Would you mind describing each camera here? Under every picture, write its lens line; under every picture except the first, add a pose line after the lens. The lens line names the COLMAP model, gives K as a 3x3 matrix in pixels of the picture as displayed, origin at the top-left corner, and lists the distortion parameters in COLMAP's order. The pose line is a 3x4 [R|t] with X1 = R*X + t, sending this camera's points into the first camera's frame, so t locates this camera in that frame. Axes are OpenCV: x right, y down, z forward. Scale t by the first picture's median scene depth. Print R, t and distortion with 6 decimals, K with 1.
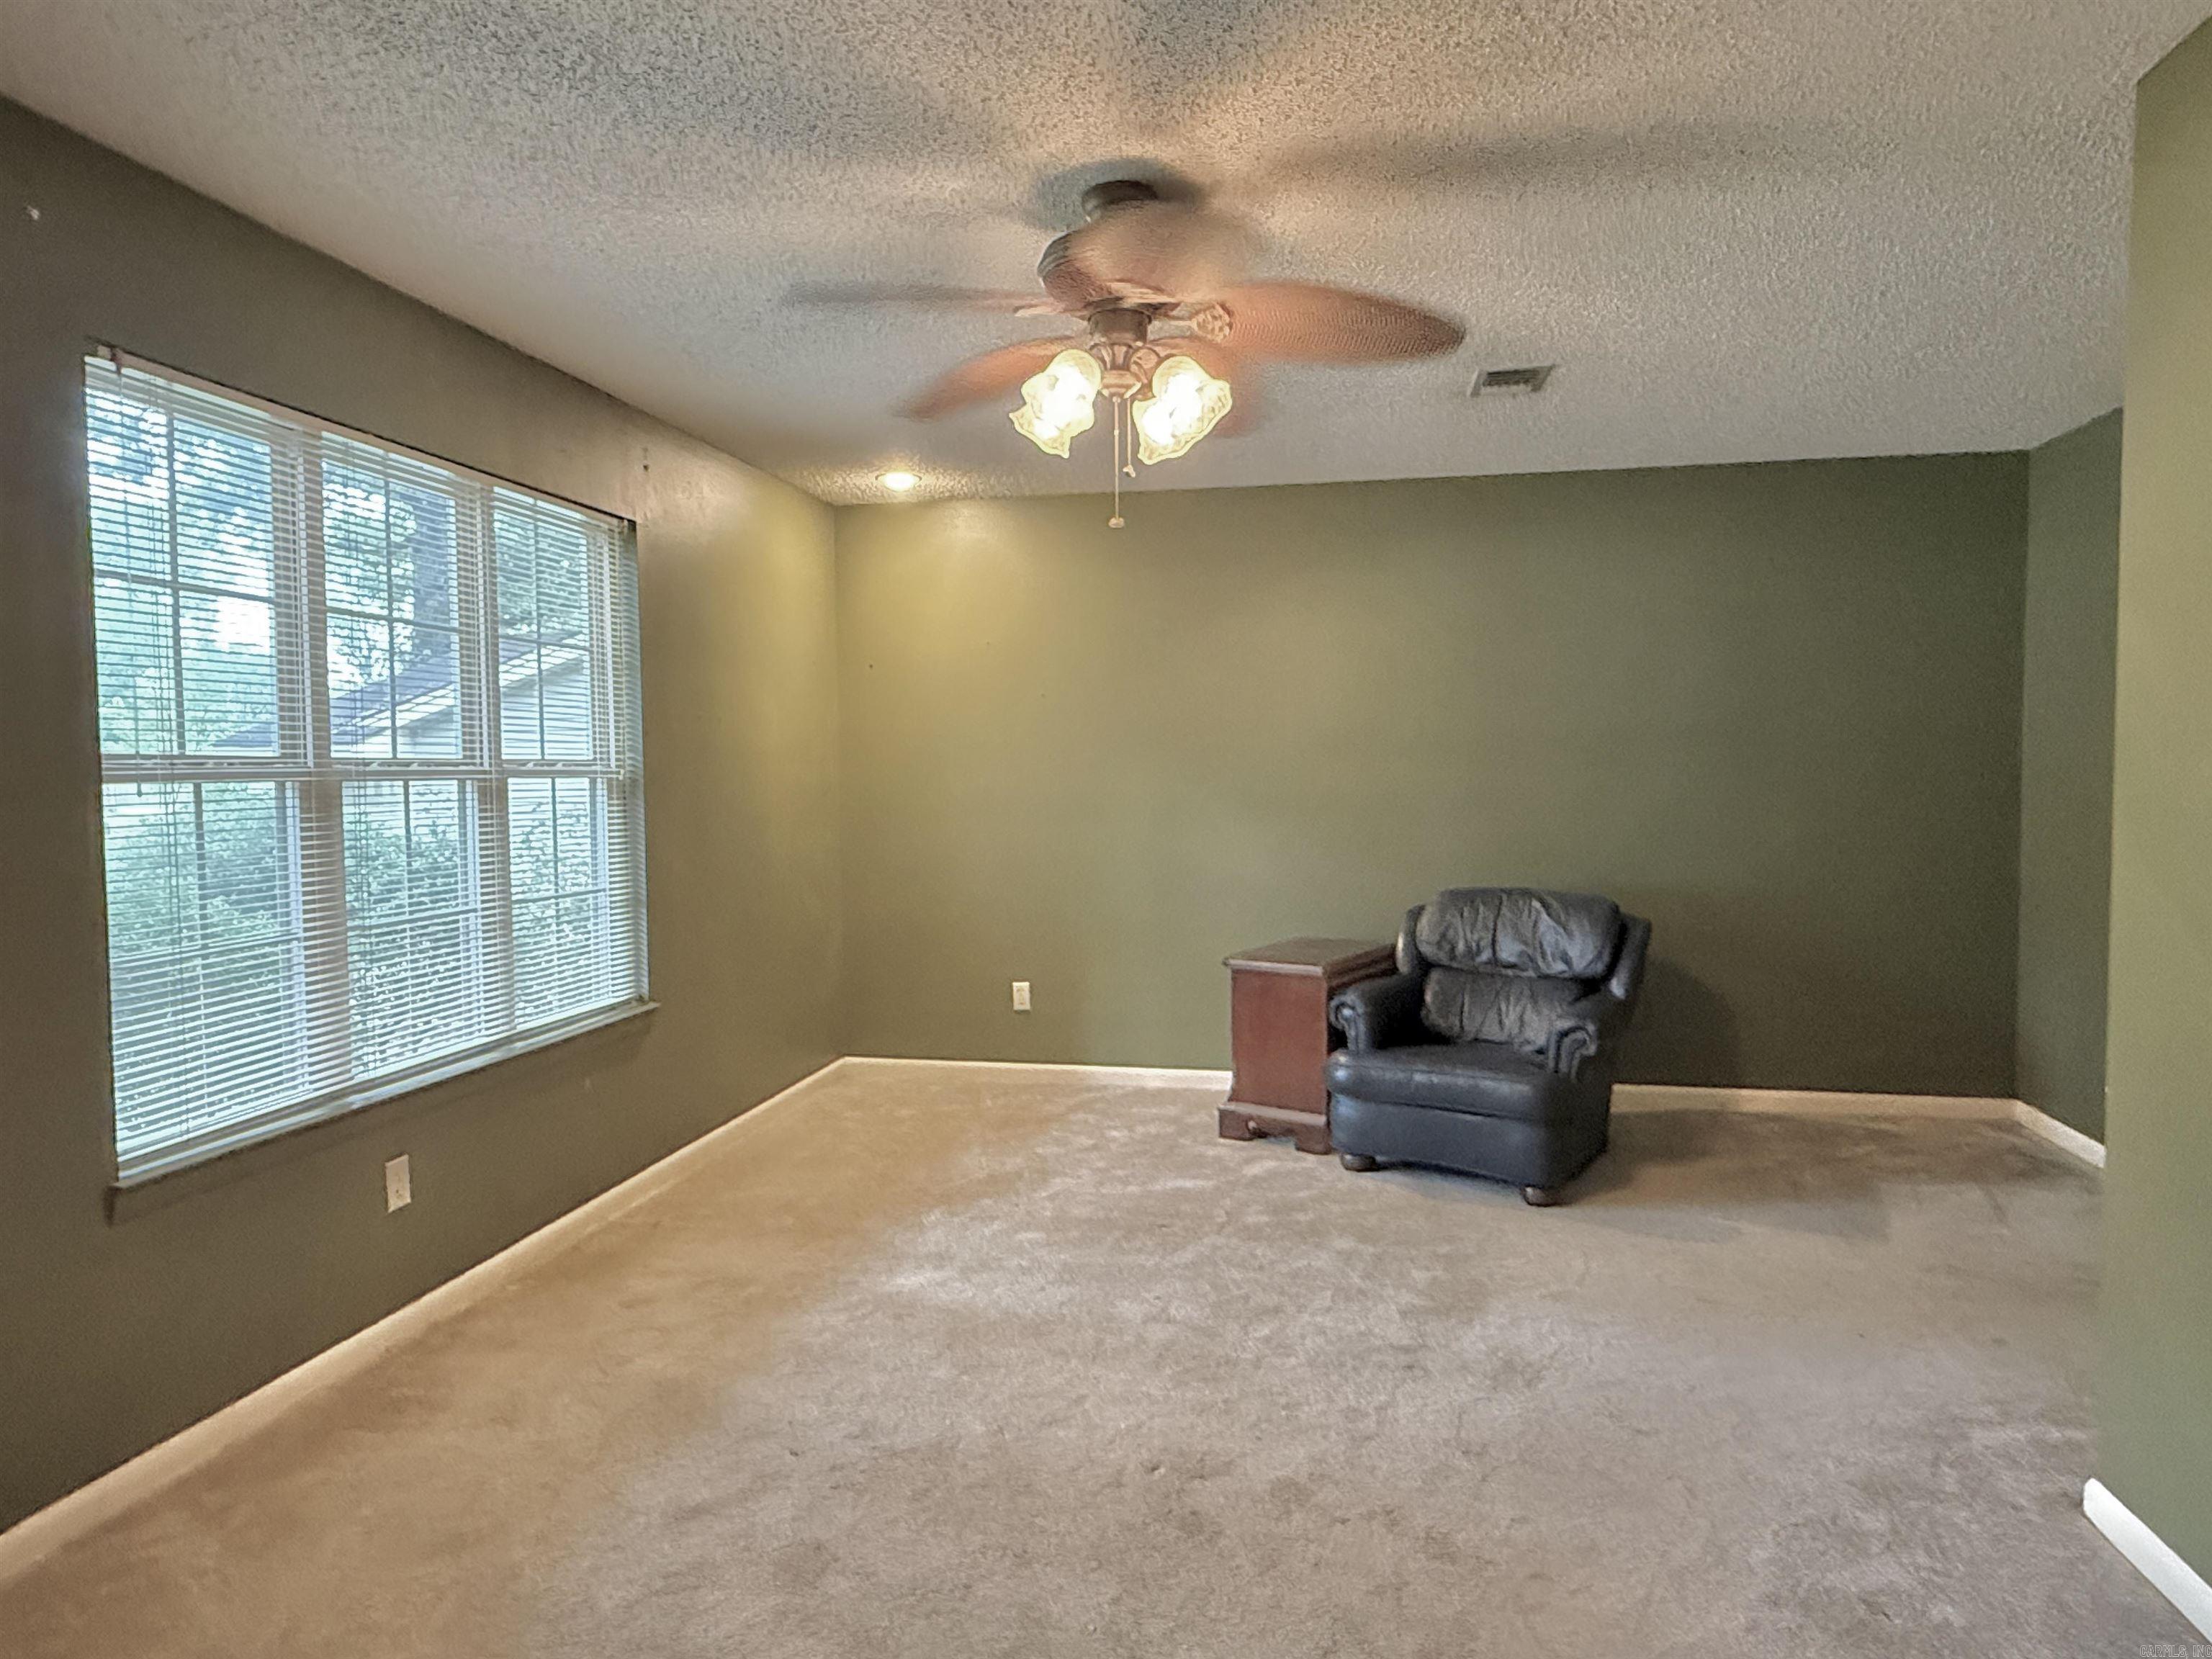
lens RADIAL K [[1328.6, 0, 1104.2], [0, 1328.6, 830.7], [0, 0, 1]] dist [0.000219, 0.000376]
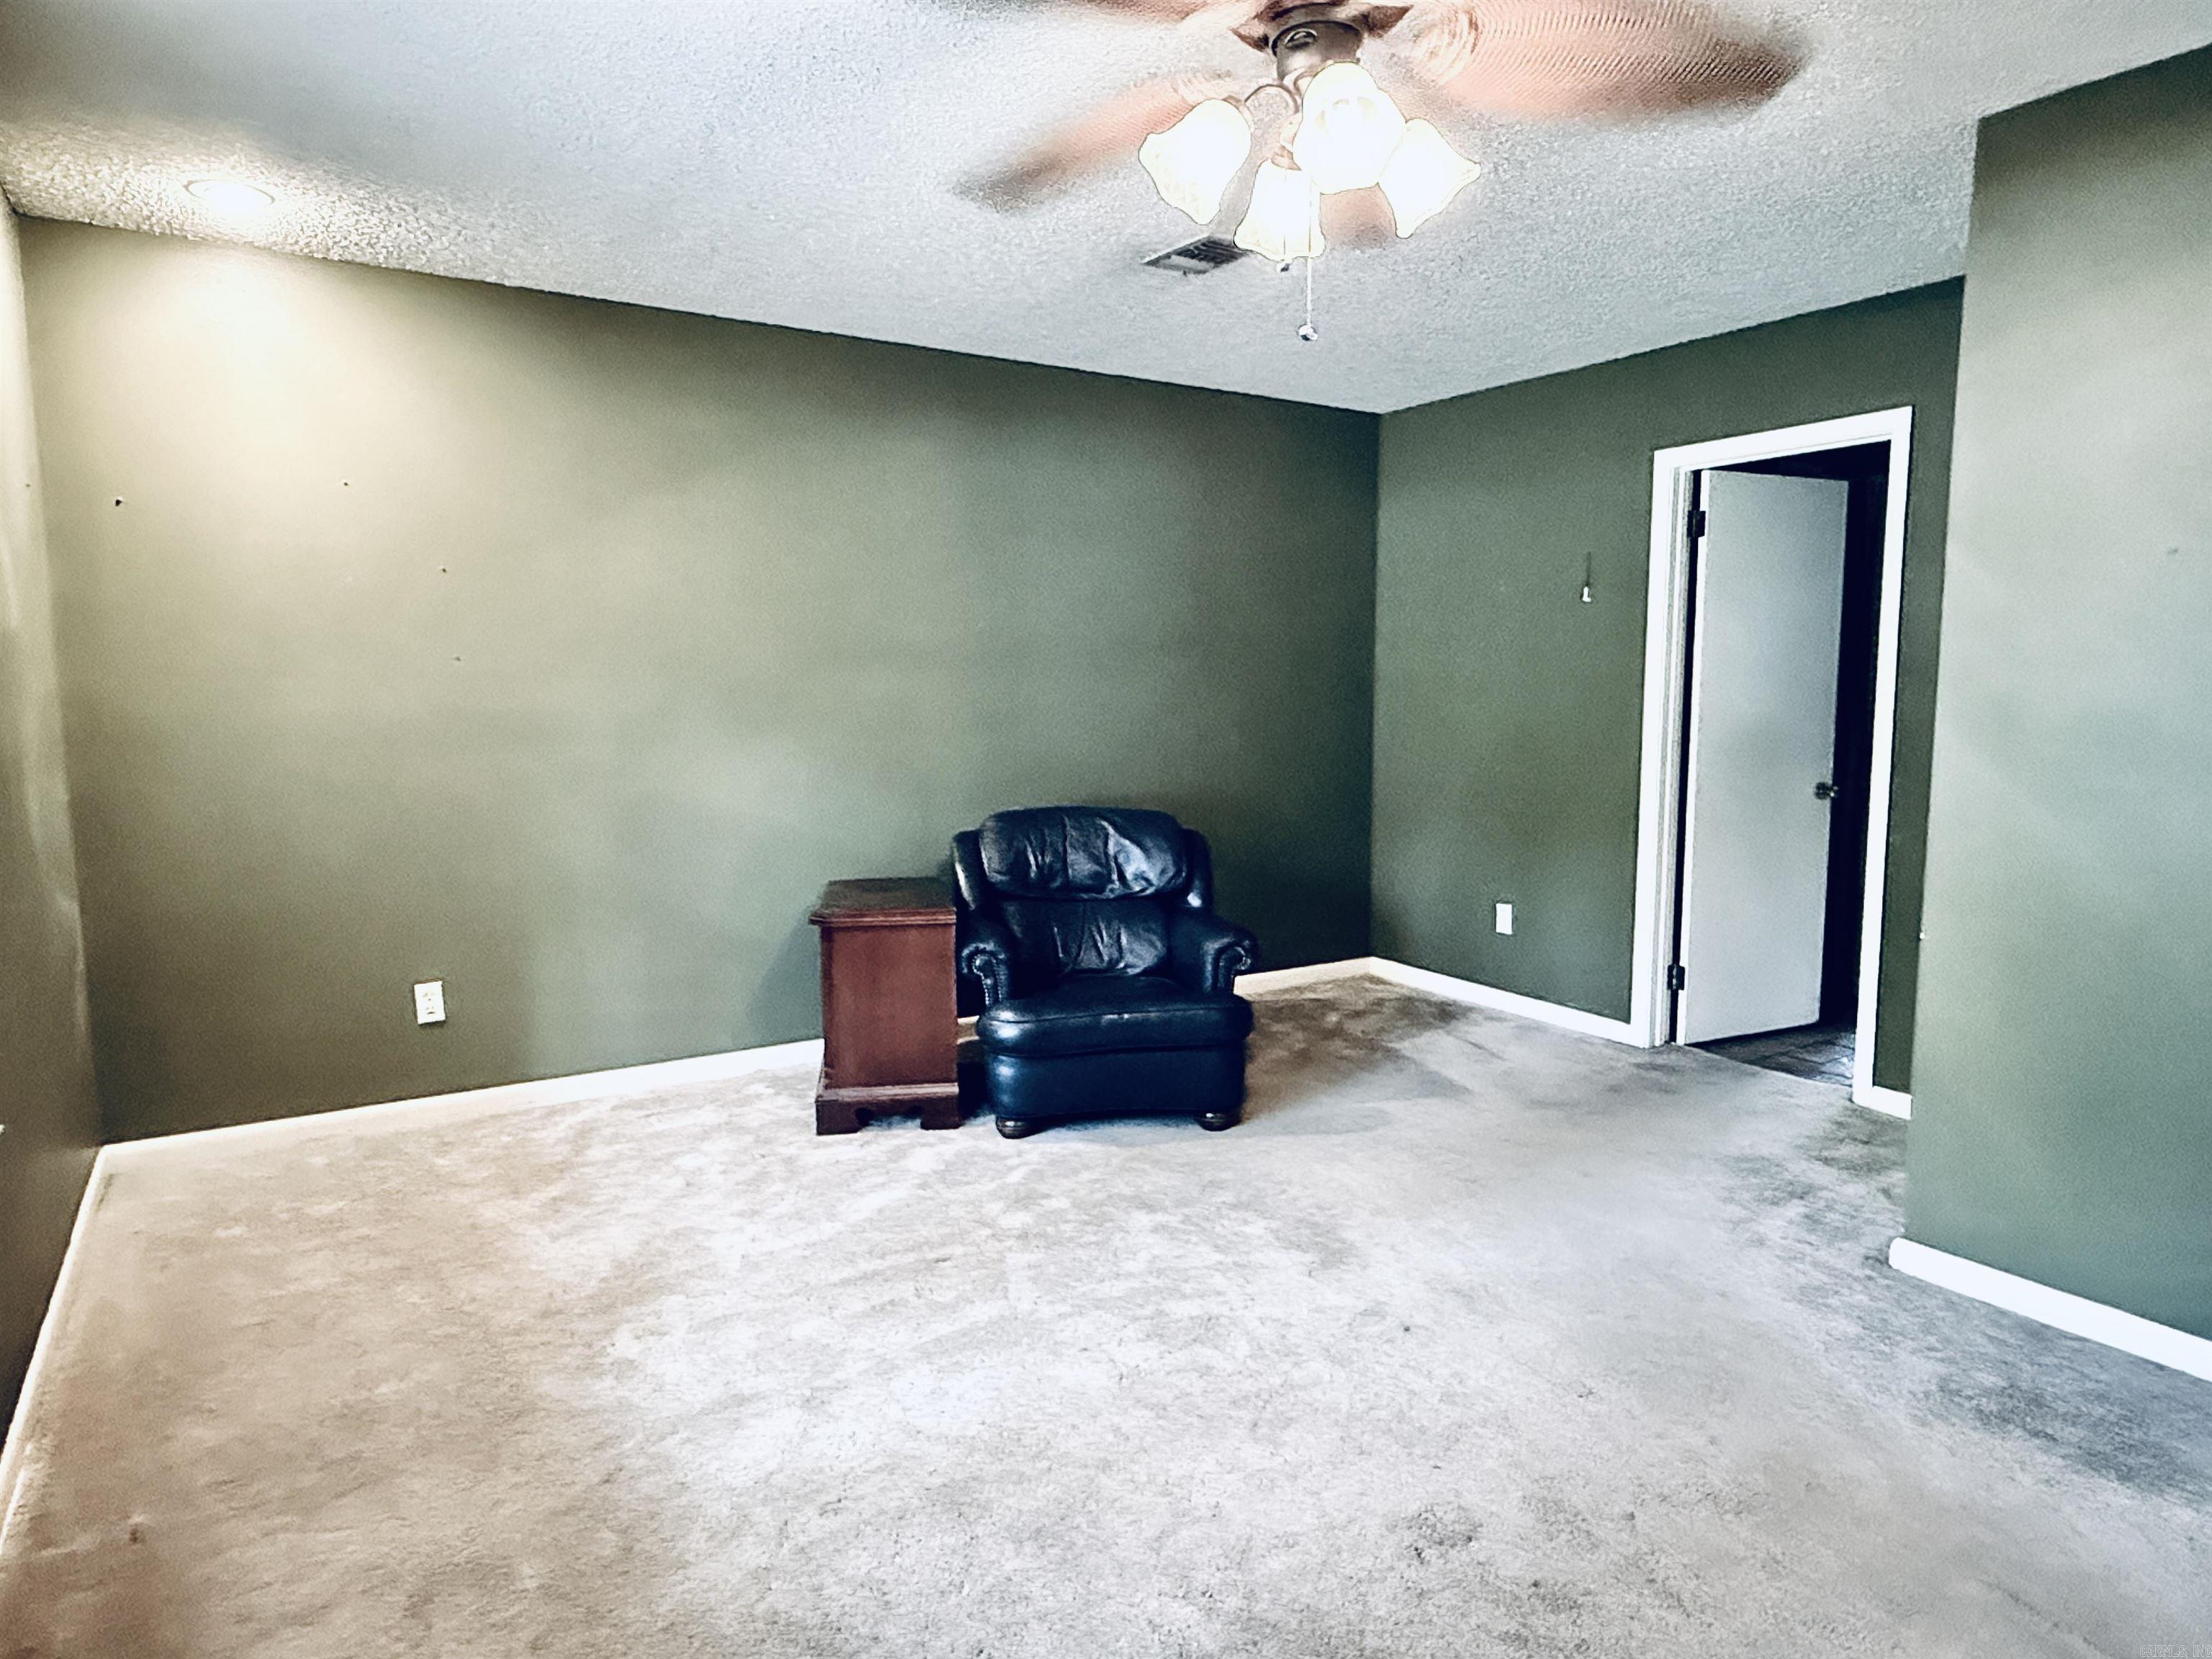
lens RADIAL K [[1328.6, 0, 1104.2], [0, 1328.6, 830.7], [0, 0, 1]] dist [0.000219, 0.000376]
pose [[0.728441, -0.069886, 0.681535, -0.367207], [0.026256, 0.996901, 0.074161, -0.010925], [-0.684606, -0.036127, 0.728018, 0.336499]]
